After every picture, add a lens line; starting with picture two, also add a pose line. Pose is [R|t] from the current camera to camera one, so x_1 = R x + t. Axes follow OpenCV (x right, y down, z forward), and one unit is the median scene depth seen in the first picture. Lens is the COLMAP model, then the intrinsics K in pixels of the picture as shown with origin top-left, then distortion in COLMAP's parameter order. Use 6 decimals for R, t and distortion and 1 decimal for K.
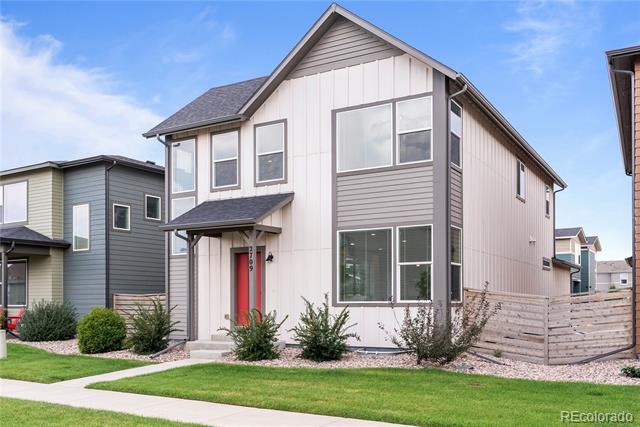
lens RADIAL K [[599.5, 0, 320.0], [0, 599.5, 213.5], [0, 0, 1]] dist [0.002968, 0.005081]
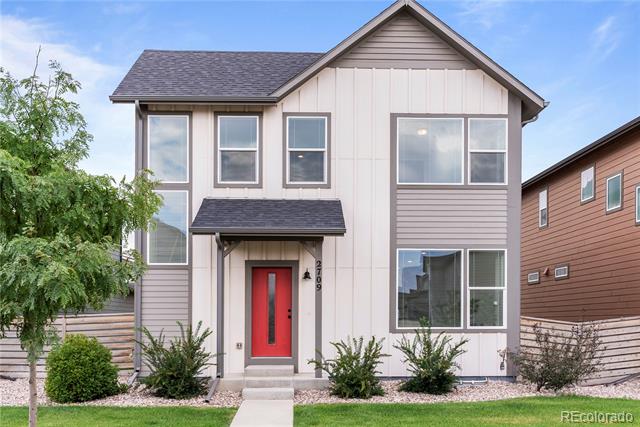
lens RADIAL K [[636.7, 0, 320.4], [0, 636.7, 241.1], [0, 0, 1]] dist [0.003000, -0.005408]
pose [[0.849122, 0.073263, 0.523091, -0.543590], [-0.079930, 0.996752, -0.009855, 0.034577], [-0.522113, -0.033443, 0.852220, 0.237761]]
